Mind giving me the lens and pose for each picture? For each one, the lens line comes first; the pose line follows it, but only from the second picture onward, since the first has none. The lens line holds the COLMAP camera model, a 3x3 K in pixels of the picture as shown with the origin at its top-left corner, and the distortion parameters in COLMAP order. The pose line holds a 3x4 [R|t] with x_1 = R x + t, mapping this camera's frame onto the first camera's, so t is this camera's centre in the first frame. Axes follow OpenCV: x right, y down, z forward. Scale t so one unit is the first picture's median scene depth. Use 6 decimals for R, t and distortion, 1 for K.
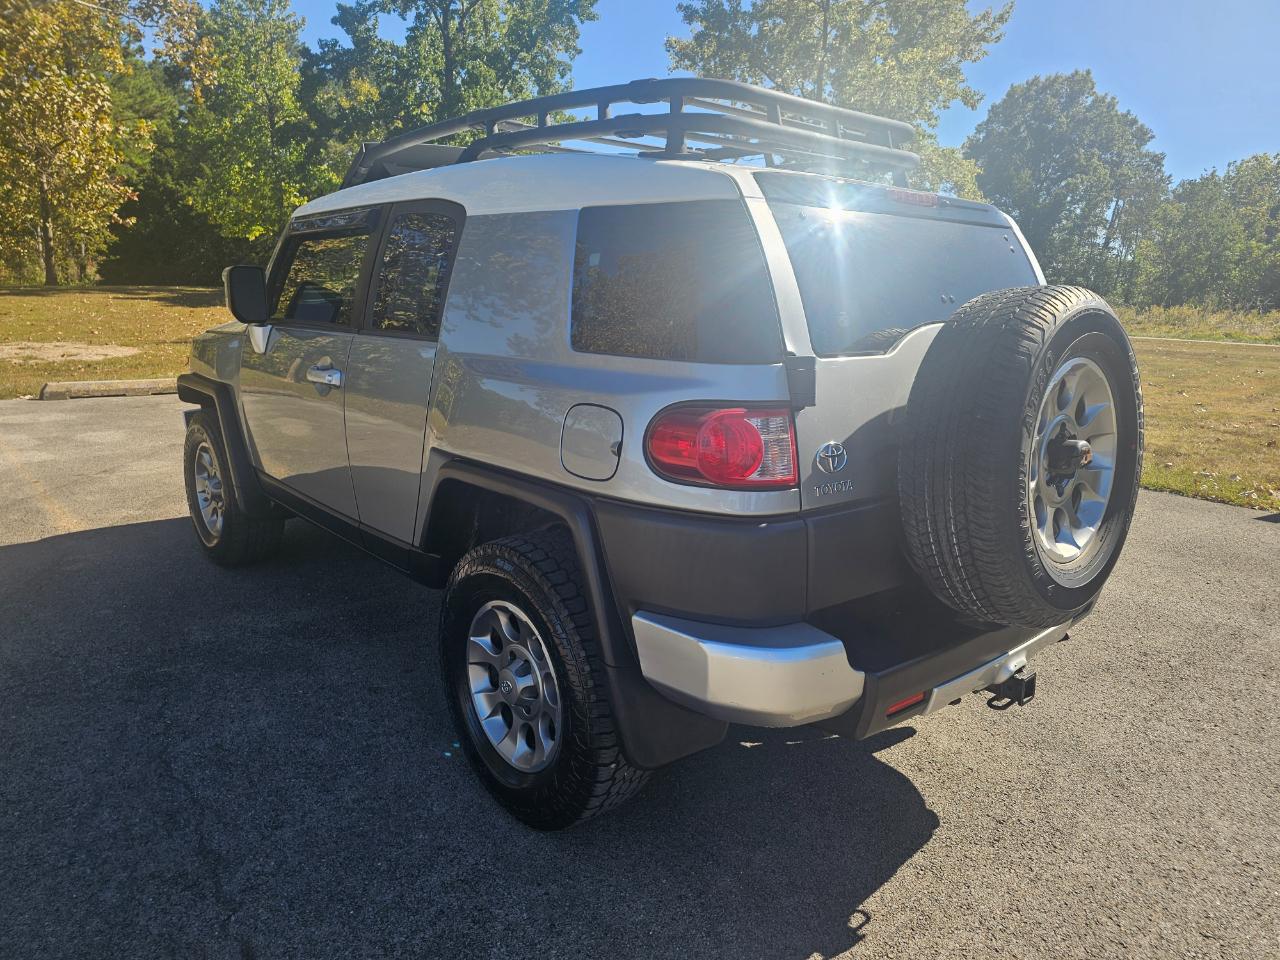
lens RADIAL K [[879.1, 0, 636.4], [0, 879.1, 484.0], [0, 0, 1]] dist [0.042685, -0.031449]
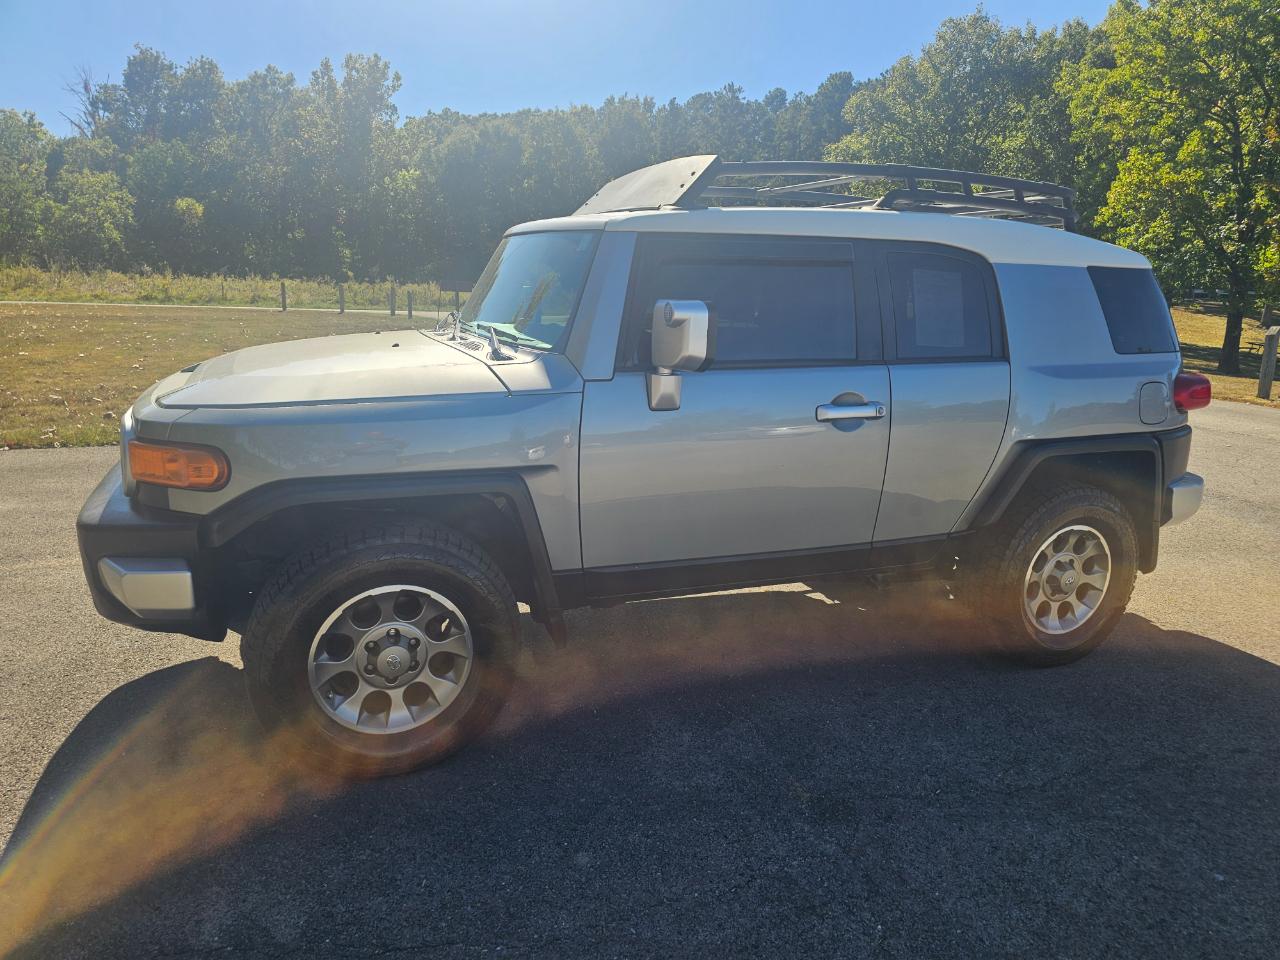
lens RADIAL K [[879.1, 0, 644.3], [0, 879.1, 482.5], [0, 0, 1]] dist [0.042685, -0.031449]
pose [[0.312822, -0.229283, 0.921722, -0.173983], [0.185276, 0.966515, 0.177545, -0.033890], [-0.931566, 0.115233, 0.344828, 0.113875]]
